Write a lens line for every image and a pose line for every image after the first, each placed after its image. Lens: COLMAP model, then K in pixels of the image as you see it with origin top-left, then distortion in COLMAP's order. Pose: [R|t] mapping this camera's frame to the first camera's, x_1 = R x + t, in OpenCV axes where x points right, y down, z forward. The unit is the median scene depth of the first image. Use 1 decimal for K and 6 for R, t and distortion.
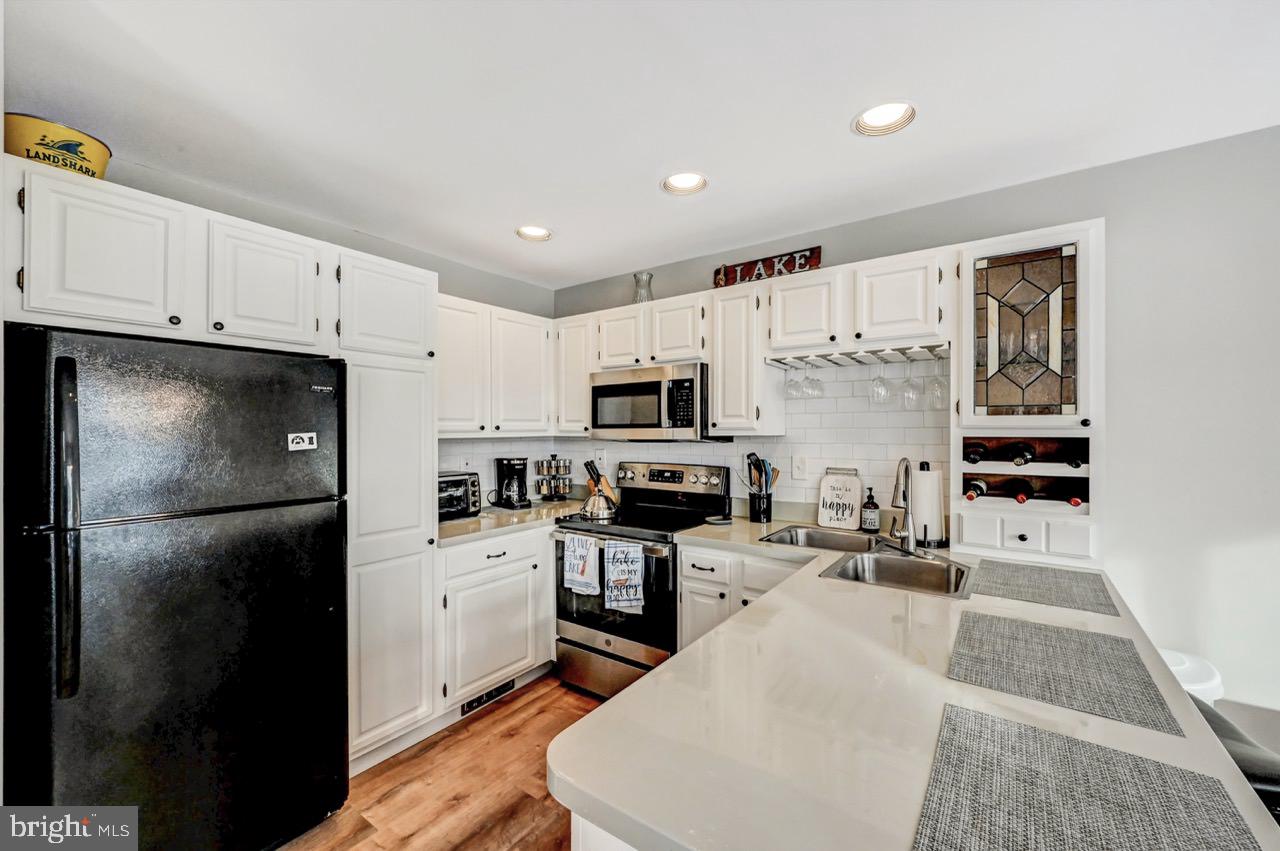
lens RADIAL K [[509.3, 0, 639.6], [0, 509.3, 428.0], [0, 0, 1]] dist [-0.000709, -0.000272]
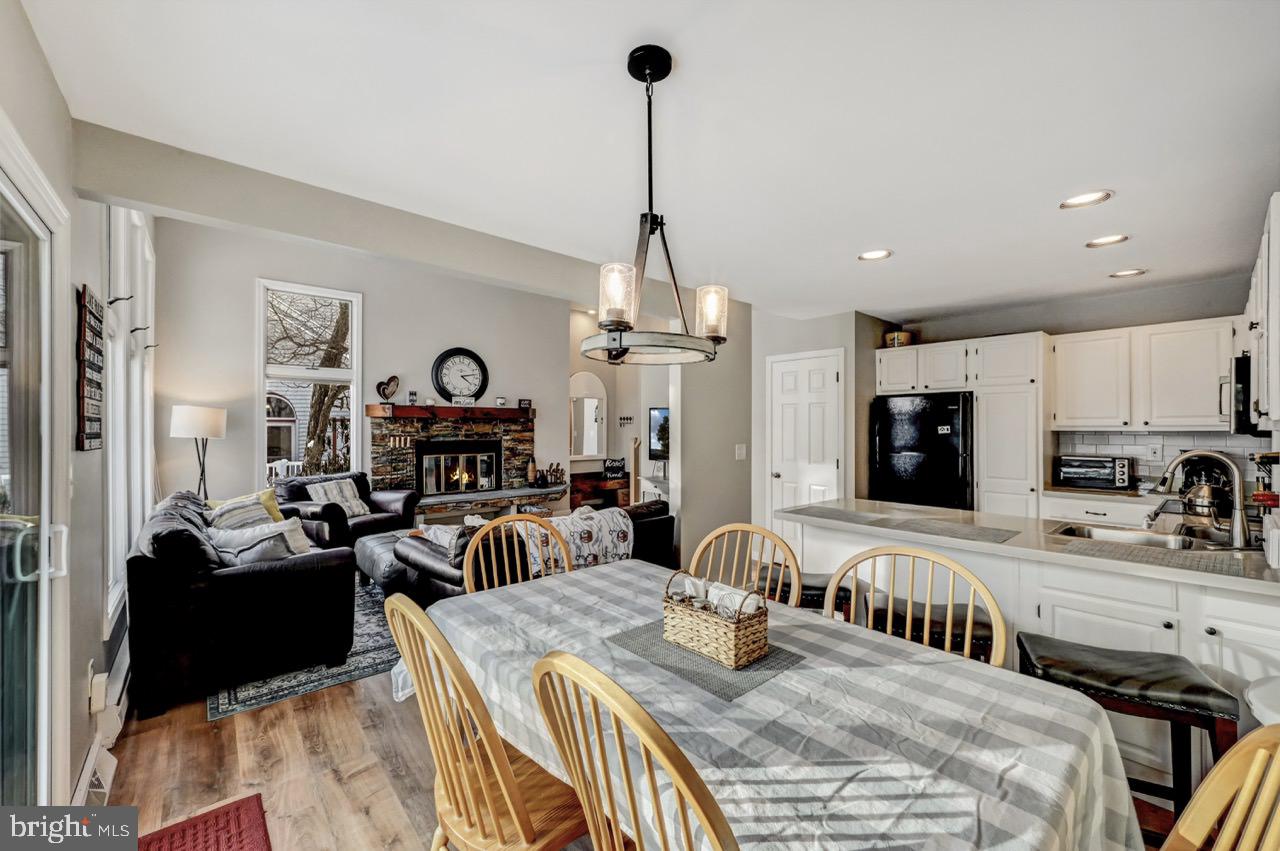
lens RADIAL K [[509.3, 0, 644.6], [0, 509.3, 421.9], [0, 0, 1]] dist [-0.000709, -0.000272]
pose [[-0.221240, -0.009194, -0.975176, 1.447256], [0.002157, 0.999948, -0.009917, 0.007008], [0.975217, -0.004298, -0.221209, 0.094353]]
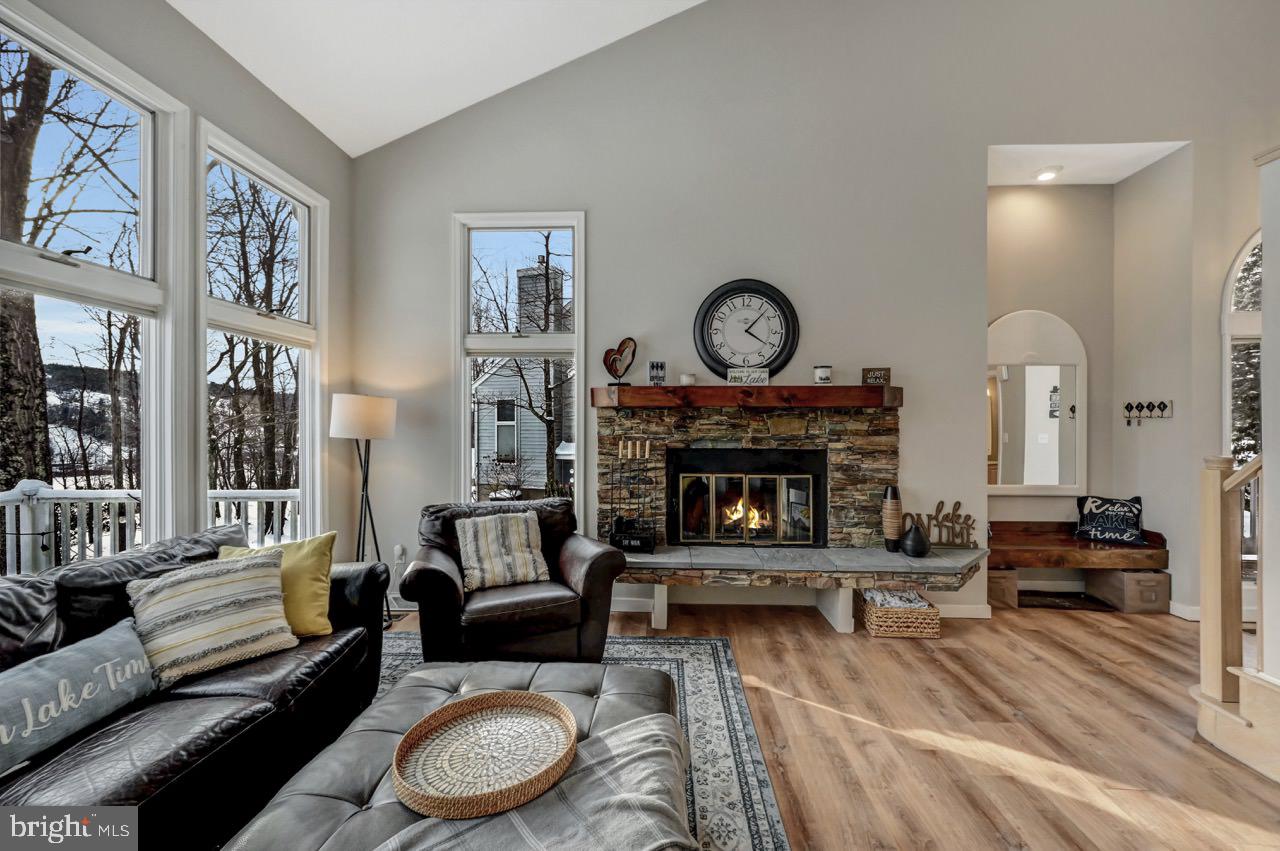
lens RADIAL K [[509.3, 0, 644.2], [0, 509.3, 422.4], [0, 0, 1]] dist [-0.000709, -0.000272]
pose [[-0.832391, -0.005735, -0.554160, 0.058376], [-0.001841, 0.999970, -0.007582, 0.010880], [0.554186, -0.005291, -0.832376, -0.401742]]
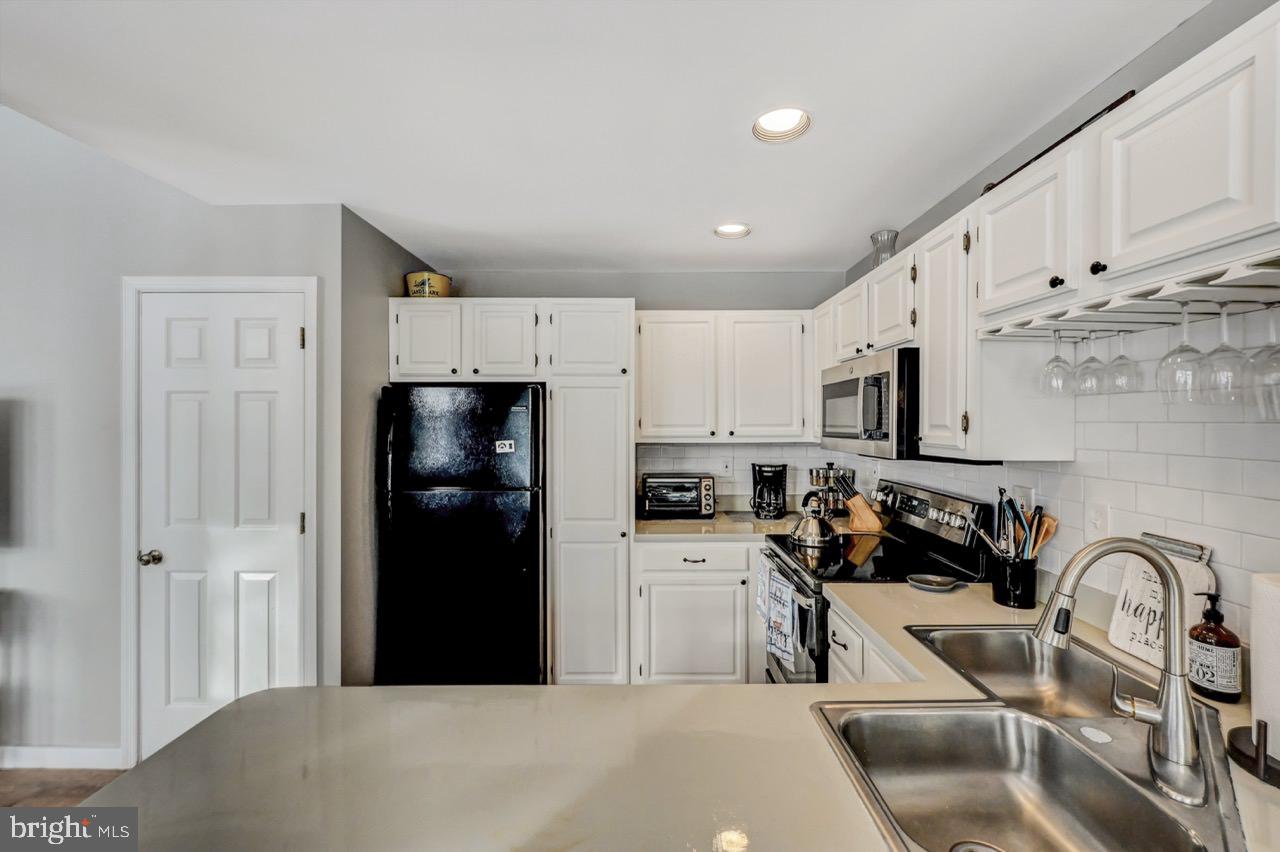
lens RADIAL K [[509.3, 0, 648.3], [0, 509.3, 420.7], [0, 0, 1]] dist [-0.000709, -0.000272]
pose [[0.591444, 0.002950, -0.806341, 0.509195], [0.003666, 0.999973, 0.006347, -0.037852], [0.806338, -0.006710, 0.591417, 0.339362]]
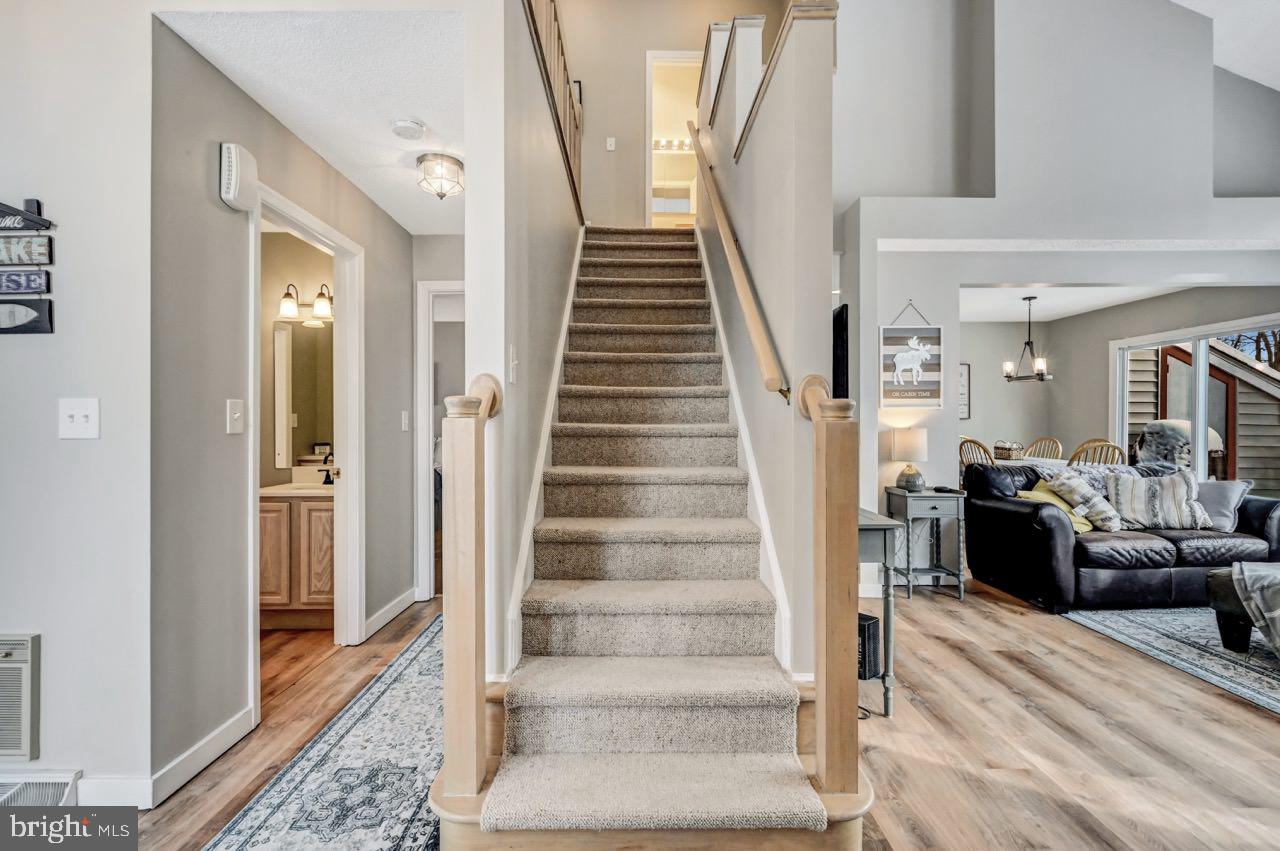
lens RADIAL K [[567.4, 0, 645.5], [0, 567.4, 423.2], [0, 0, 1]] dist [0.001862, -0.000866]
pose [[0.798382, -0.006331, 0.602118, -1.875056], [0.000580, 0.999952, 0.009745, 0.082225], [-0.602151, -0.007431, 0.798347, -0.970089]]
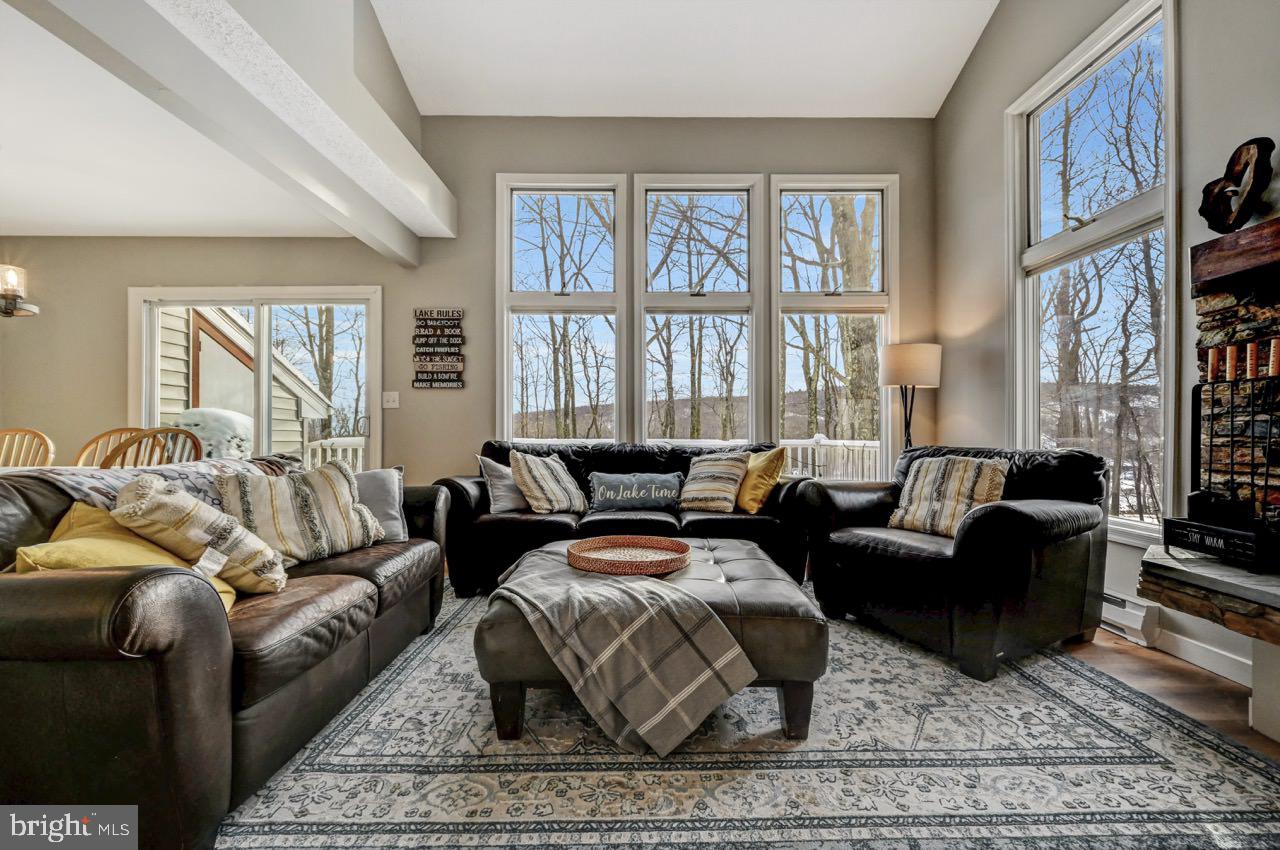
lens RADIAL K [[509.3, 0, 643.2], [0, 509.3, 431.3], [0, 0, 1]] dist [-0.000709, -0.000272]
pose [[-0.593248, 0.001463, 0.805018, -0.802885], [-0.002106, 0.999992, -0.003369, 0.181048], [-0.805017, -0.003694, -0.593240, -0.513780]]
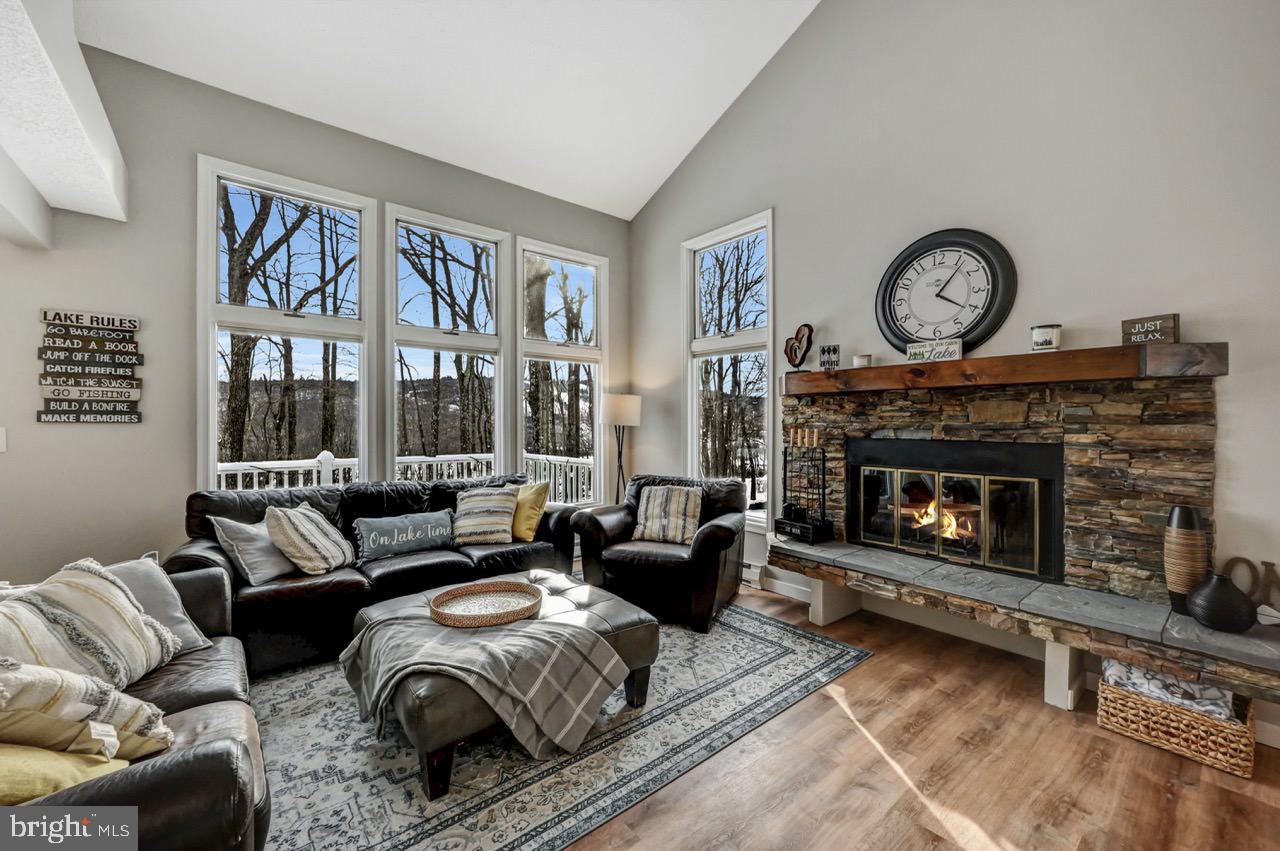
lens RADIAL K [[509.3, 0, 641.8], [0, 509.3, 422.0], [0, 0, 1]] dist [-0.000709, -0.000272]
pose [[-0.969523, -0.003026, 0.244983, -0.634681], [-0.003768, 0.999990, -0.002560, 0.039143], [-0.244973, -0.003405, -0.969524, -0.129551]]
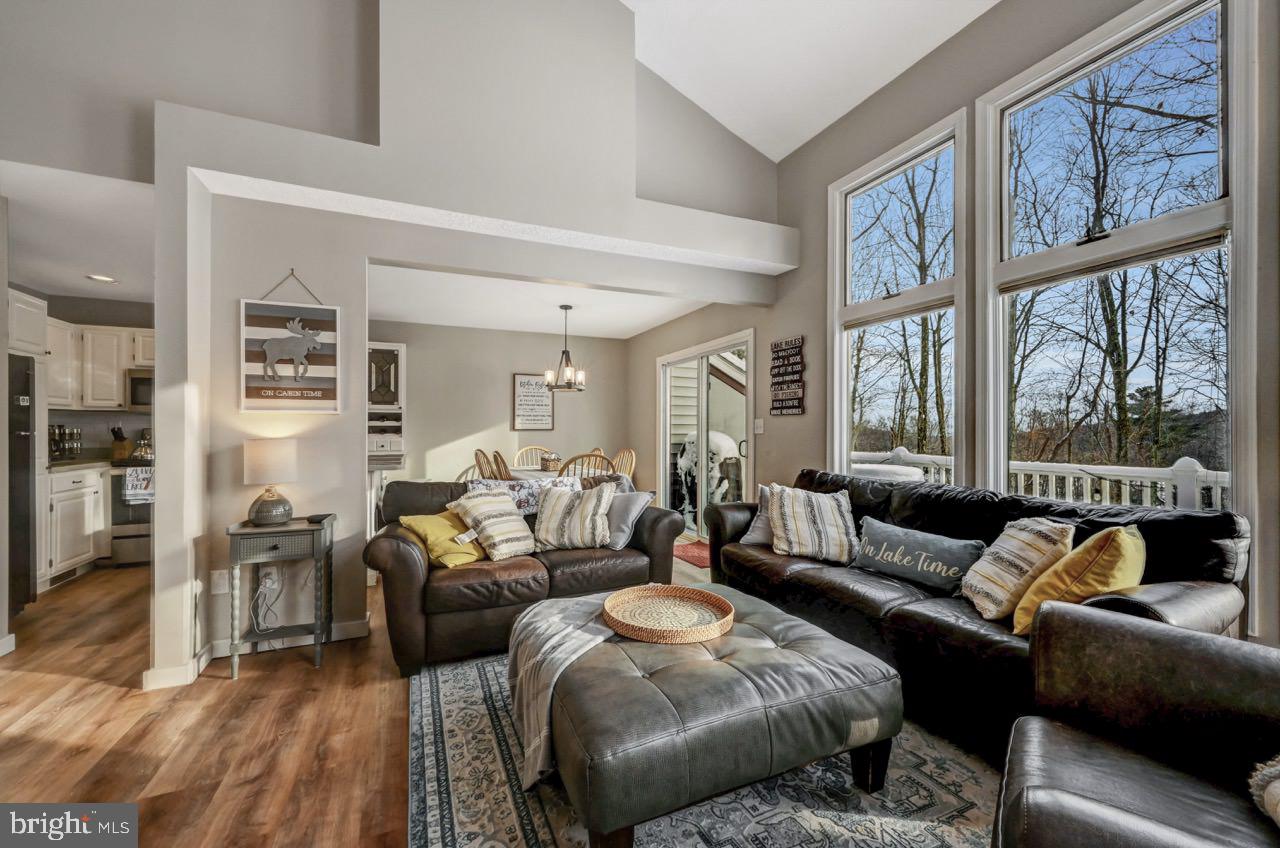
lens RADIAL K [[509.3, 0, 642.4], [0, 509.3, 430.2], [0, 0, 1]] dist [-0.000709, -0.000272]
pose [[0.488711, 0.001738, 0.872444, -0.833718], [-0.000803, 0.999998, -0.001542, 0.095909], [-0.872445, 0.000053, 0.488712, -1.345572]]
